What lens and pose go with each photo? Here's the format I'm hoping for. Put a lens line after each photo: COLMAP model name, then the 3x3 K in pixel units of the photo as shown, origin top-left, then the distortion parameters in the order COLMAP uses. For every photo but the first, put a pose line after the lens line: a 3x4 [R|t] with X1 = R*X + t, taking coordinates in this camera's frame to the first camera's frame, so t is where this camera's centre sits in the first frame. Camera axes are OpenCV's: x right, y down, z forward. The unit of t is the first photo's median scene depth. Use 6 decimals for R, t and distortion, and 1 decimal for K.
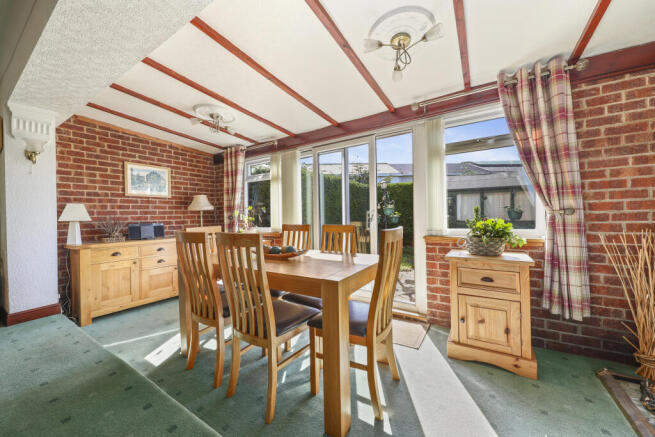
lens RADIAL K [[241.0, 0, 329.6], [0, 241.0, 216.4], [0, 0, 1]] dist [-0.000894, -0.000040]
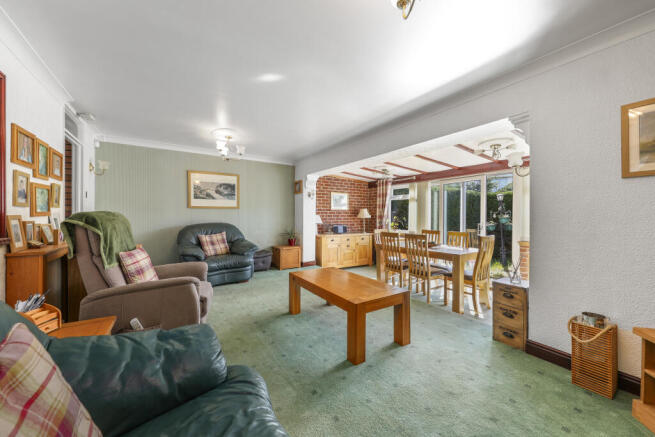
lens RADIAL K [[249.6, 0, 329.2], [0, 249.6, 215.3], [0, 0, 1]] dist [0.001956, 0.000019]
pose [[0.913605, 0.024305, -0.405875, -0.058438], [-0.023686, 0.999698, 0.006550, -0.051280], [0.405911, 0.003629, 0.913905, -0.705511]]
